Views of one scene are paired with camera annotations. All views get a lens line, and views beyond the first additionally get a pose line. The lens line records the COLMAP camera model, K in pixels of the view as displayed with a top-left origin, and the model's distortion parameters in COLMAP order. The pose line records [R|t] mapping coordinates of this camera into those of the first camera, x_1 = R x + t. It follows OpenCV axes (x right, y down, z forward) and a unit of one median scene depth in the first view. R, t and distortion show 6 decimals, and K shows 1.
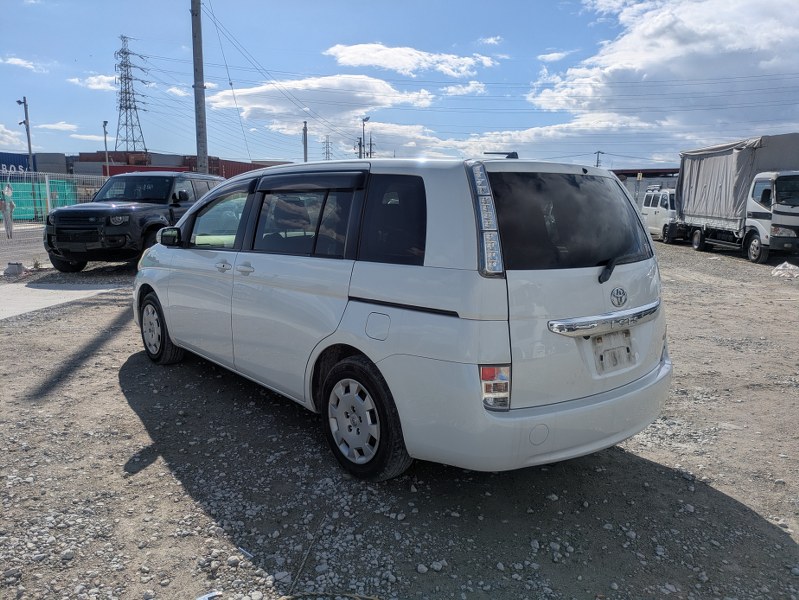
lens RADIAL K [[607.2, 0, 399.5], [0, 607.2, 300.0], [0, 0, 1]] dist [0.017941, -0.003590]
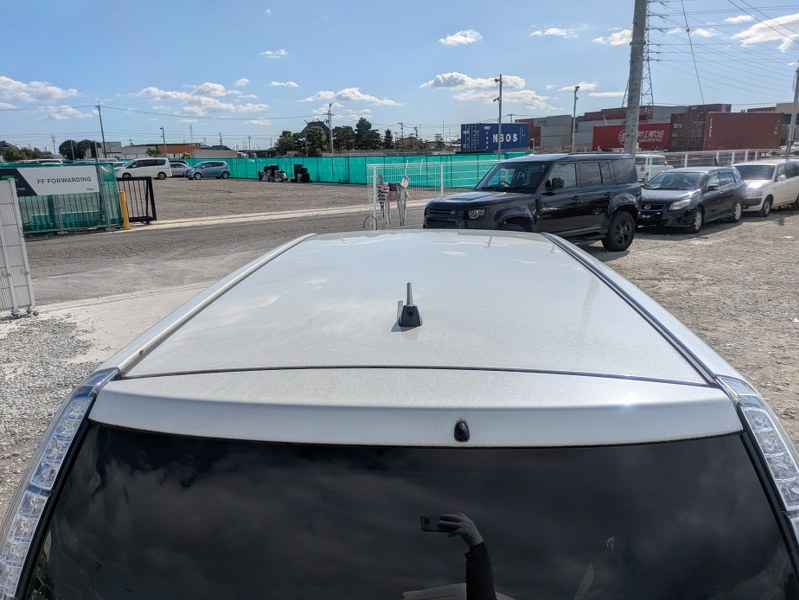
lens RADIAL K [[607.2, 0, 399.5], [0, 607.2, 300.0], [0, 0, 1]] dist [0.017941, -0.003590]
pose [[0.709311, 0.132863, -0.692261, 0.072765], [-0.080502, 0.990919, 0.107699, -0.046326], [0.700284, -0.020663, 0.713565, 0.116217]]
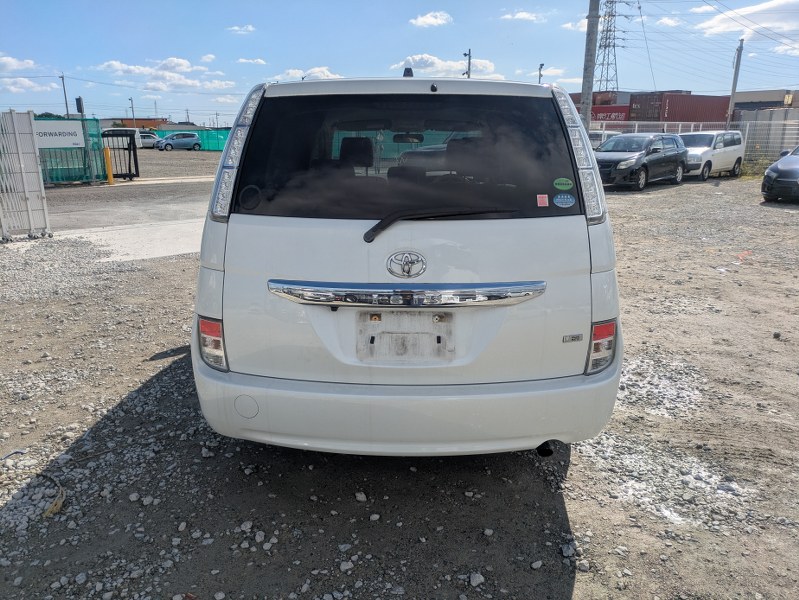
lens RADIAL K [[607.2, 0, 399.5], [0, 607.2, 300.0], [0, 0, 1]] dist [0.017941, -0.003590]
pose [[0.743341, 0.156235, -0.650411, 0.118849], [-0.094515, 0.987118, 0.129096, -0.007876], [0.662201, -0.034489, 0.748532, 0.063905]]
